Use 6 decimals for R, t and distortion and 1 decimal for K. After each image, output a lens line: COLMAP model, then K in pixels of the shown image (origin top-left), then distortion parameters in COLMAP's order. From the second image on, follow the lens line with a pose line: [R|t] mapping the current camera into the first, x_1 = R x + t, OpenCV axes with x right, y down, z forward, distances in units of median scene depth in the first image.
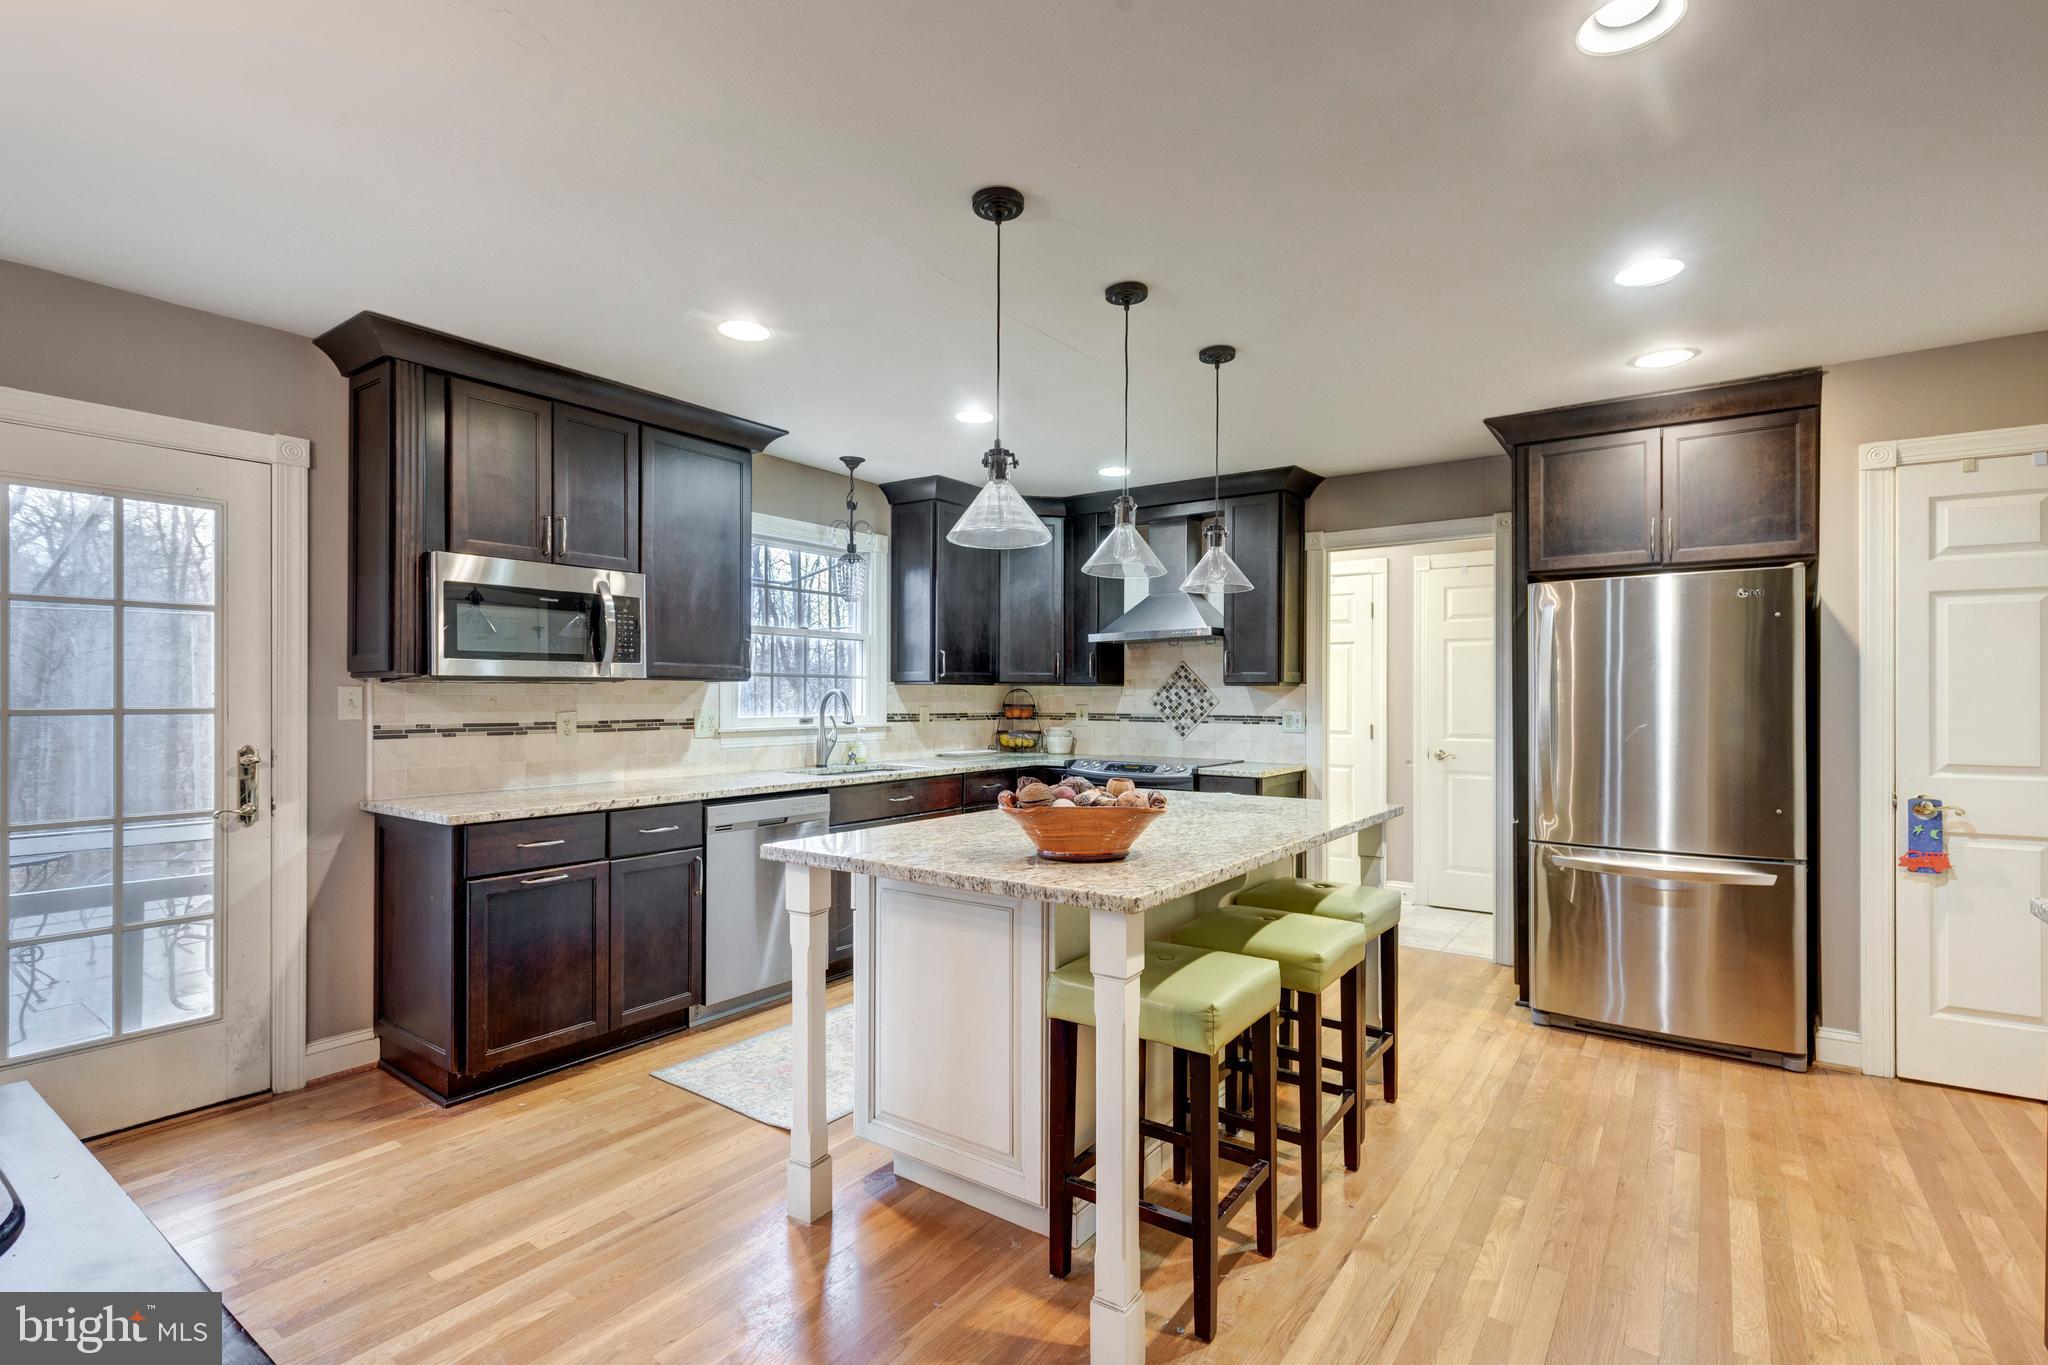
lens RADIAL K [[934.1, 0, 1047.6], [0, 934.1, 698.8], [0, 0, 1]] dist [0.010232, -0.002822]
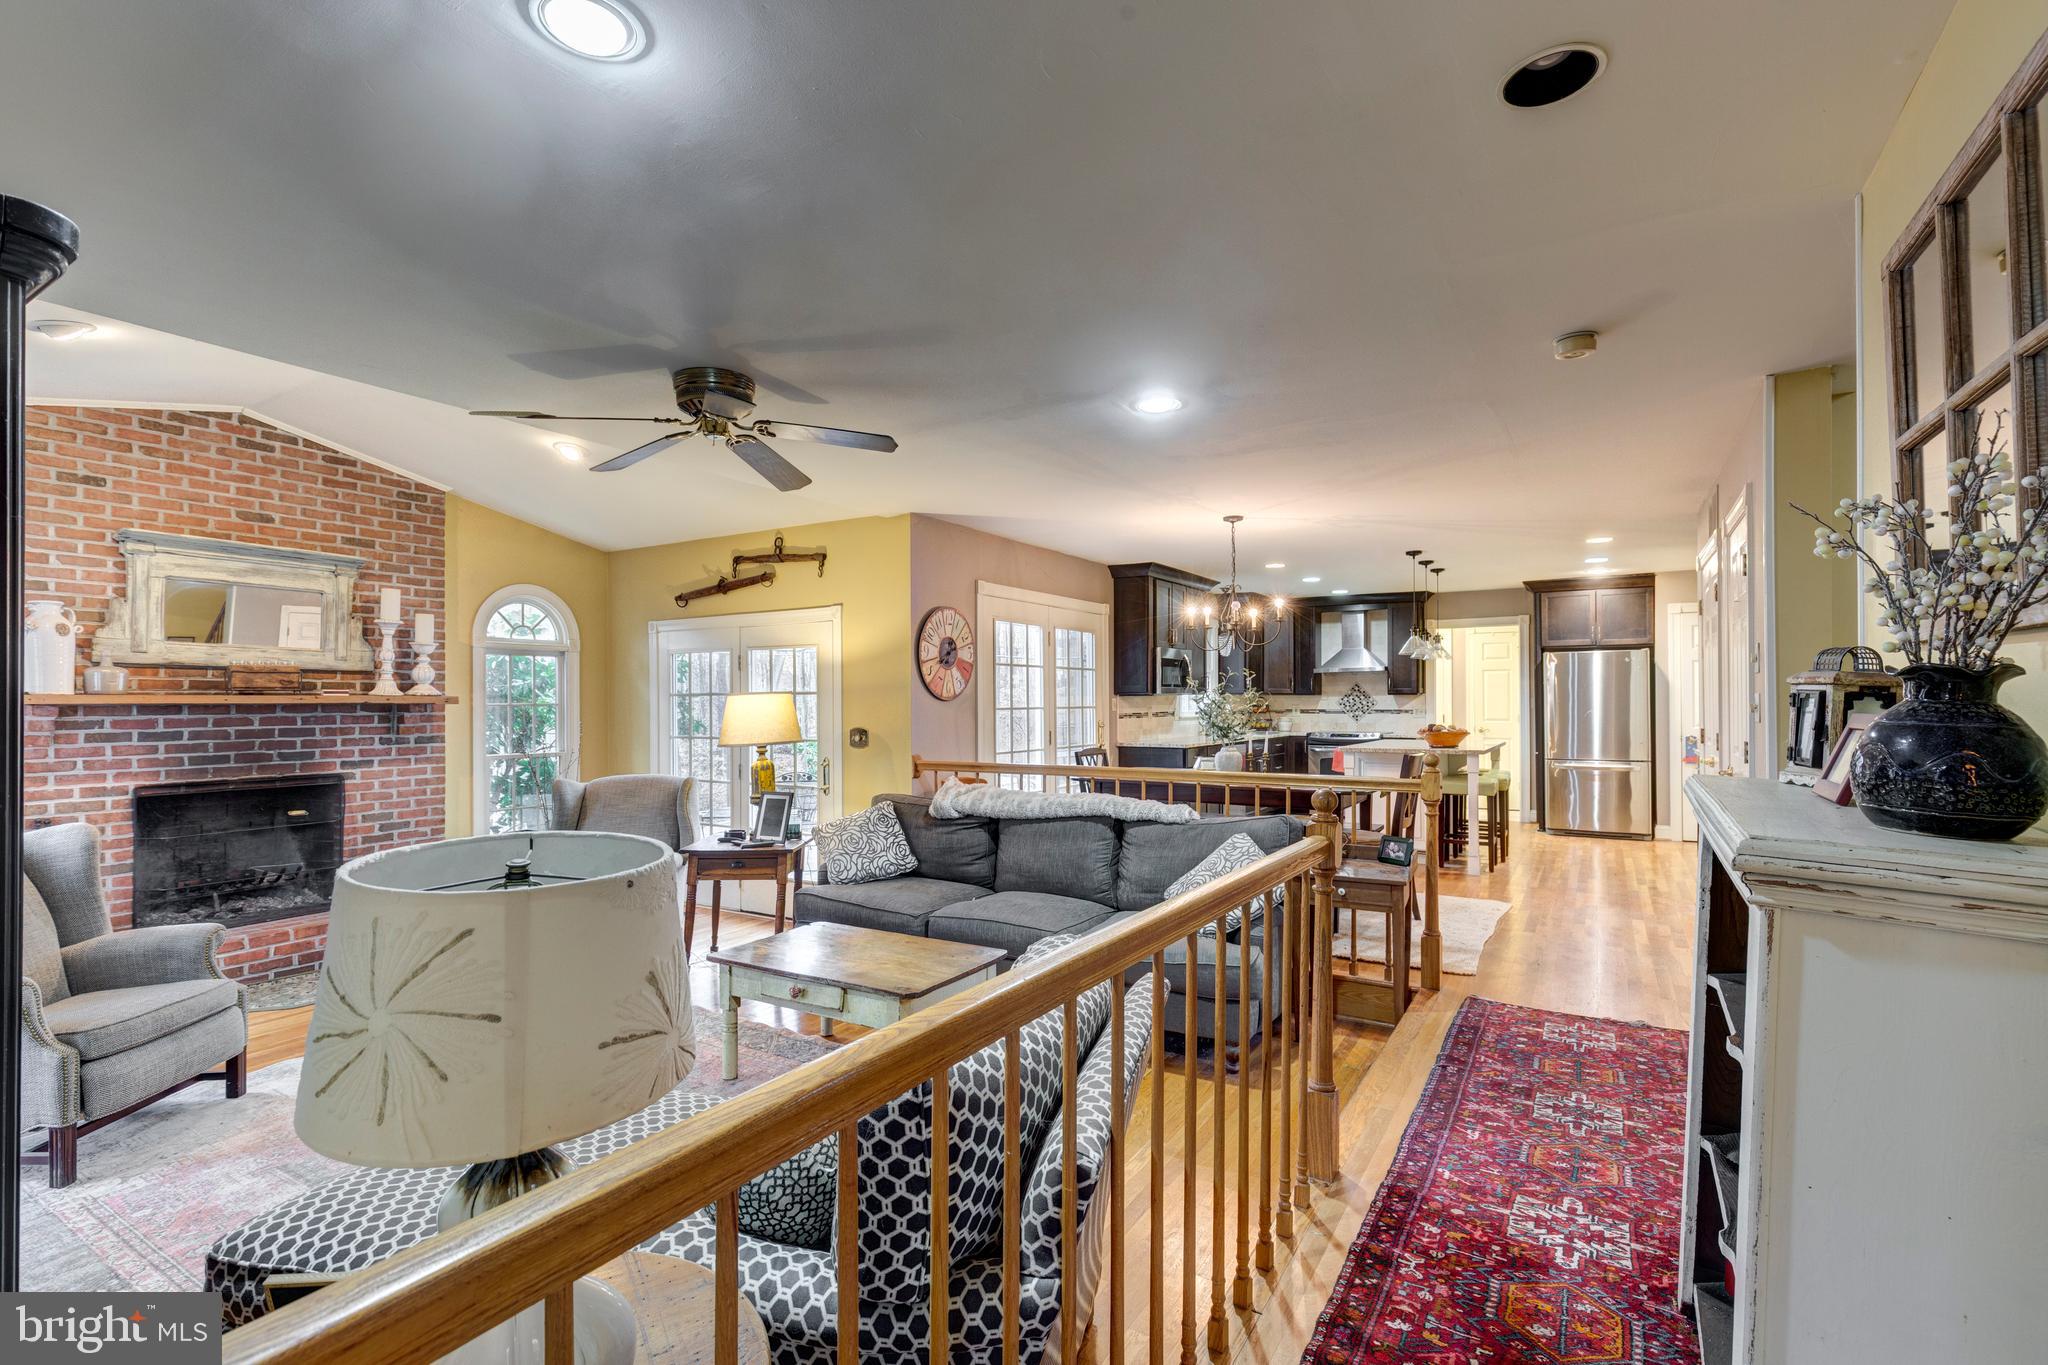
lens RADIAL K [[934.1, 0, 1089.8], [0, 934.1, 716.8], [0, 0, 1]] dist [0.010232, -0.002822]
pose [[0.993724, -0.003778, 0.111797, -0.897812], [0.002036, 0.999875, 0.015688, -0.001234], [-0.111843, -0.015362, 0.993607, -1.236124]]
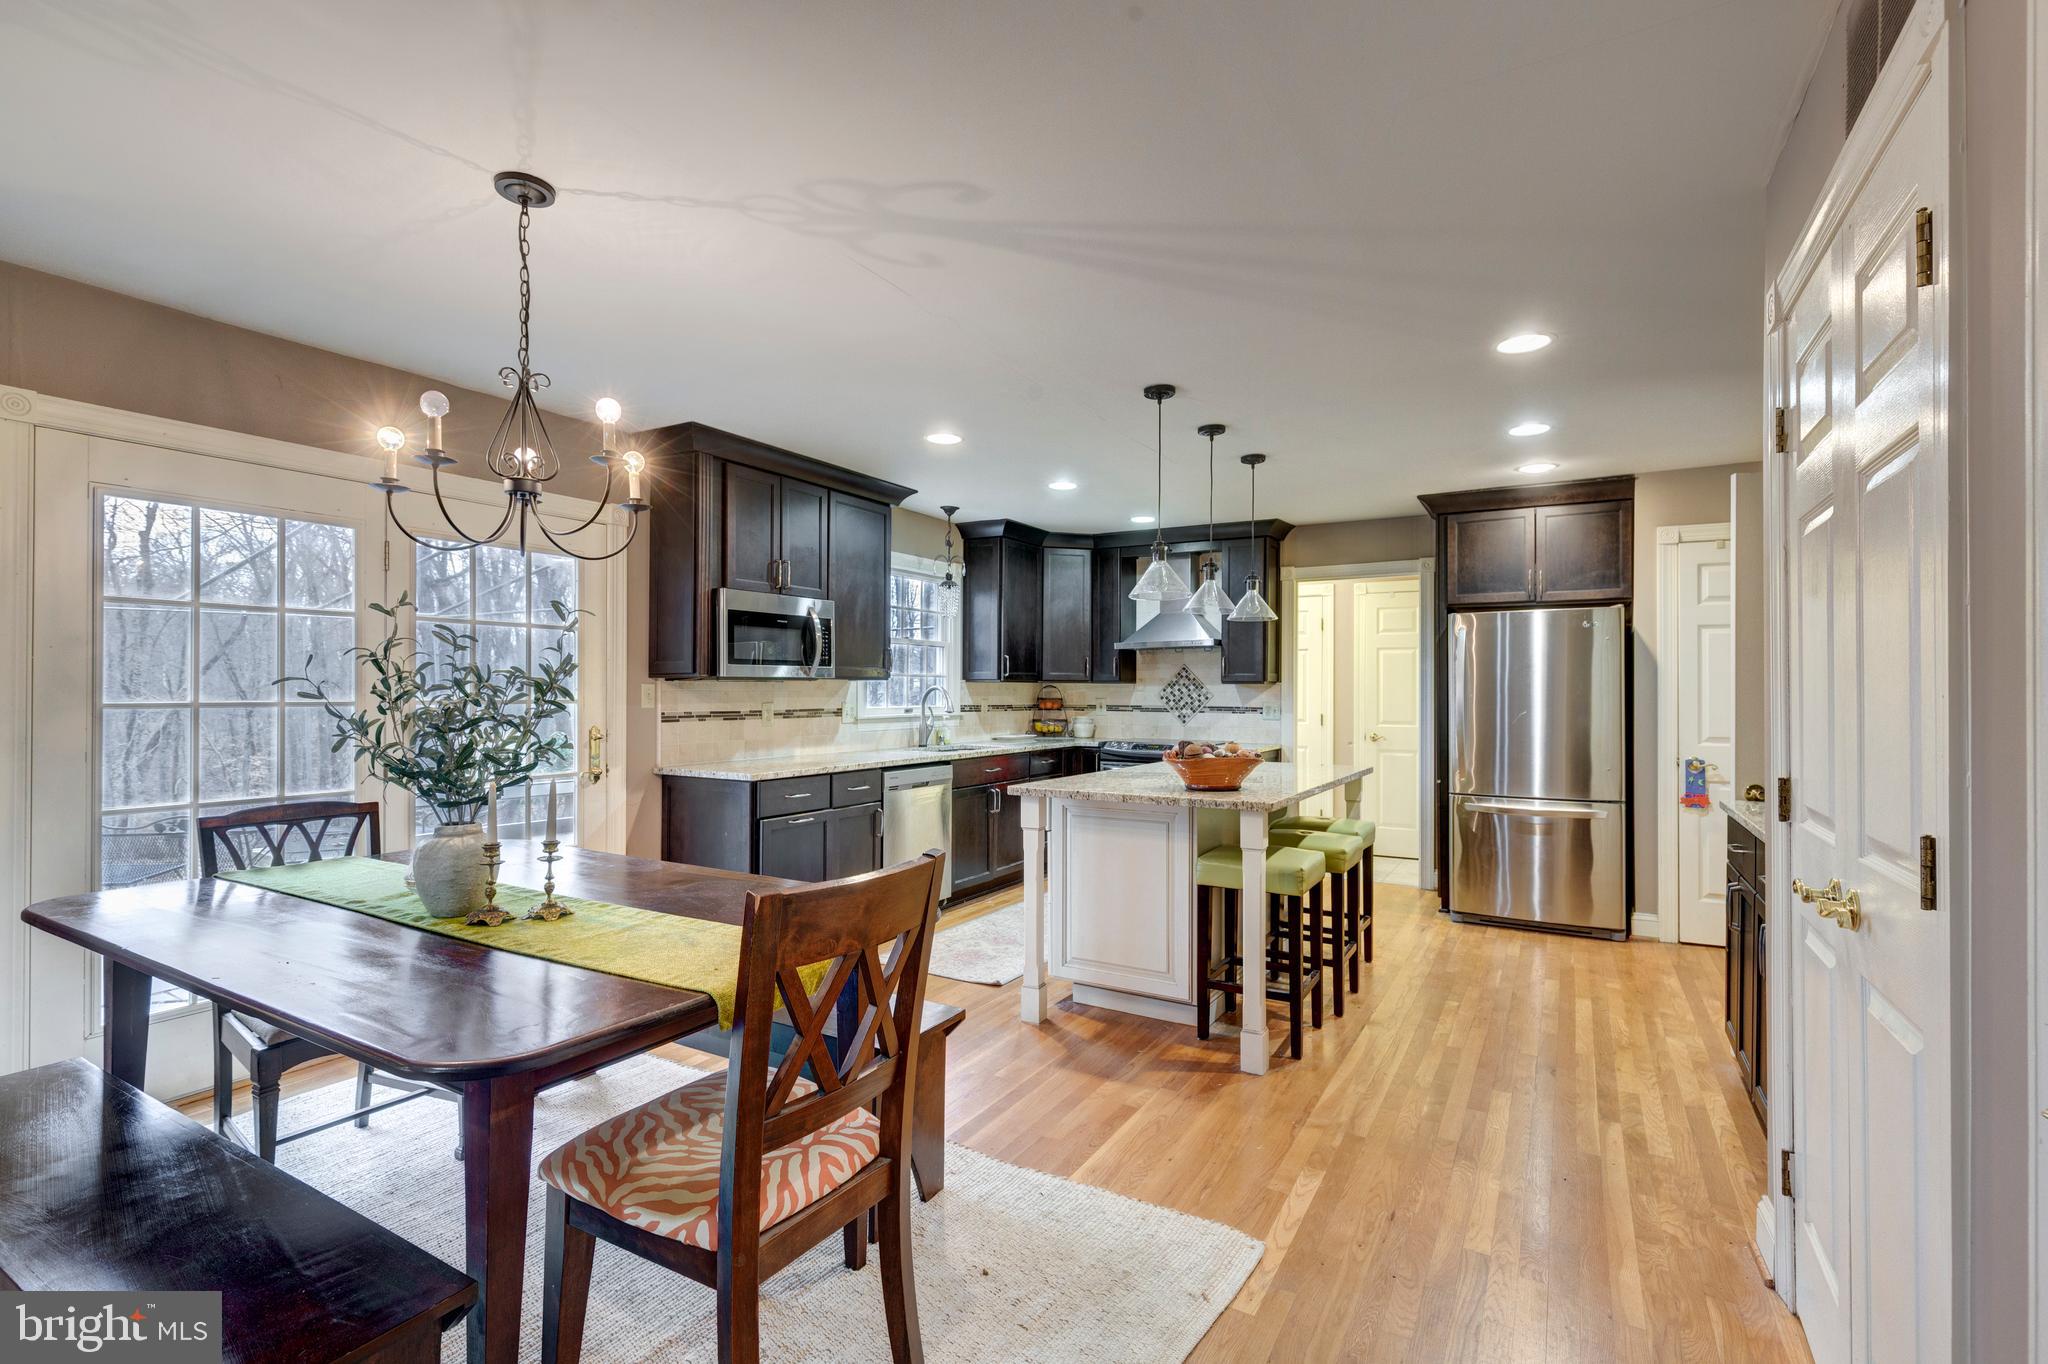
lens RADIAL K [[934.1, 0, 1065.0], [0, 934.1, 689.1], [0, 0, 1]] dist [0.010232, -0.002822]
pose [[0.992833, 0.002047, 0.119490, -0.247627], [-0.001511, 0.999988, -0.004582, -0.000338], [-0.119498, 0.004369, 0.992825, -0.361705]]
